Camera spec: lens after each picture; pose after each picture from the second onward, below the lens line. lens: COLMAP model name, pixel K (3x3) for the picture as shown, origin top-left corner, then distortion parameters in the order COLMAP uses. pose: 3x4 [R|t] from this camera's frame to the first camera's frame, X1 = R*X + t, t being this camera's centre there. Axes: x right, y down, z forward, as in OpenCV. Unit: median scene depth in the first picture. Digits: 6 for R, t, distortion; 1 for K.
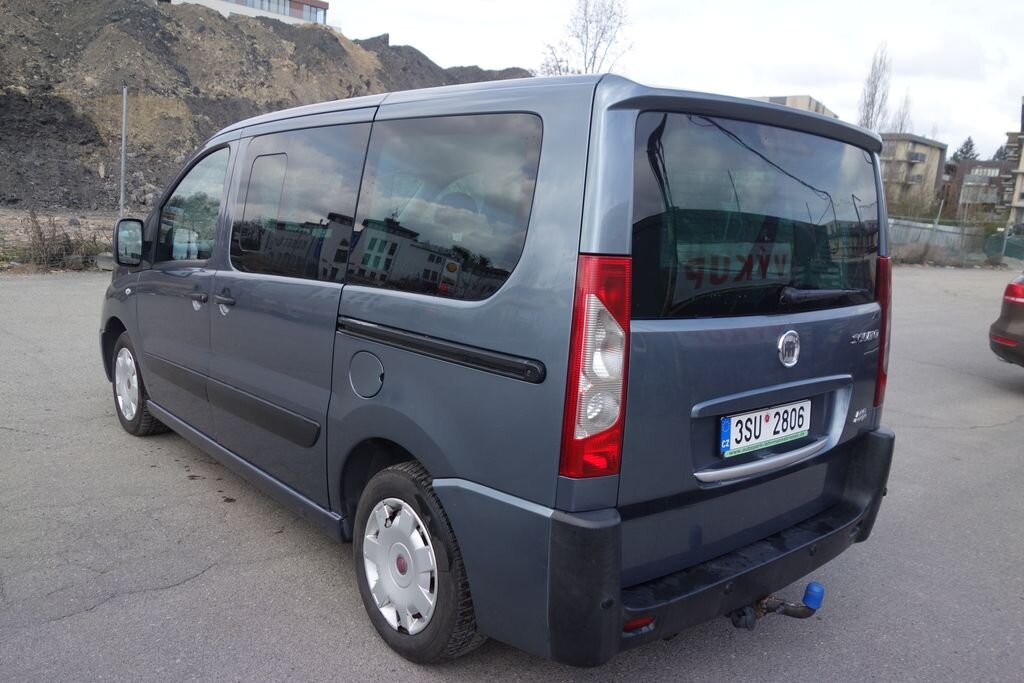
lens RADIAL K [[811.2, 0, 512.6], [0, 811.2, 345.1], [0, 0, 1]] dist [-0.000983, 0.004643]
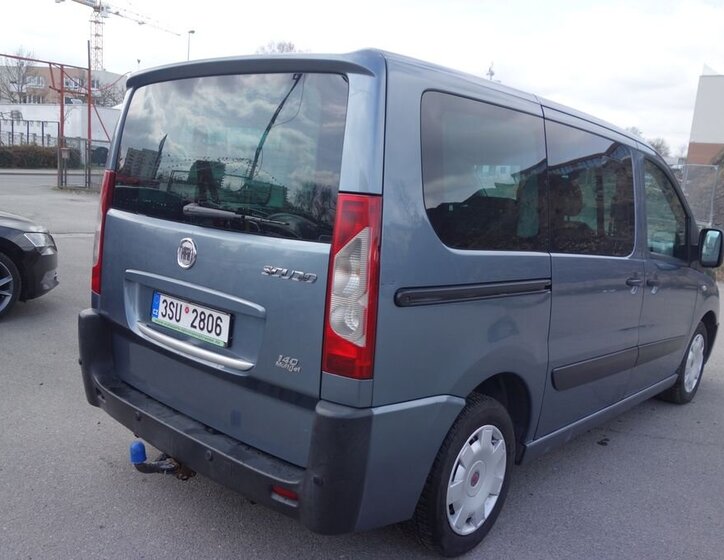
lens RADIAL K [[665.8, 0, 362.6], [0, 665.8, 281.5], [0, 0, 1]] dist [0.003510, -0.007650]
pose [[0.138164, 0.098144, -0.985535, 1.318489], [-0.237859, 0.969243, 0.063176, -0.077902], [0.961423, 0.225690, 0.157259, 1.066734]]
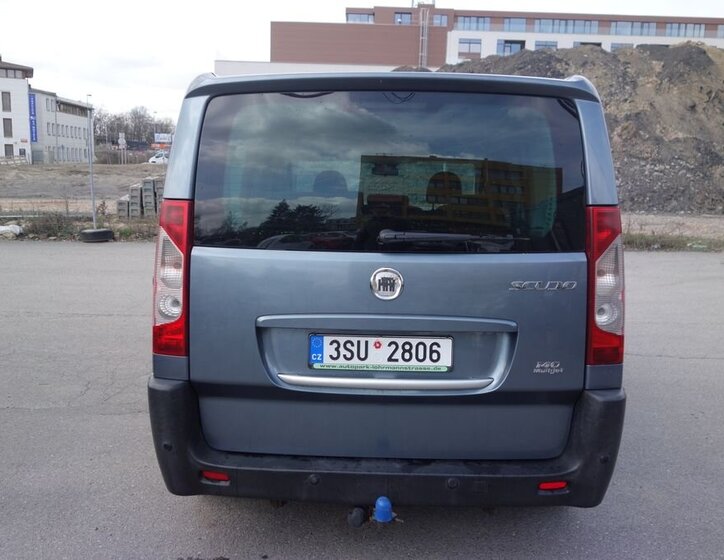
lens RADIAL K [[665.8, 0, 362.6], [0, 665.8, 281.5], [0, 0, 1]] dist [0.003510, -0.007650]
pose [[0.737768, 0.049885, -0.673209, 0.905386], [-0.087141, 0.995960, -0.021696, 0.023135], [0.669407, 0.074671, 0.739134, 0.282736]]
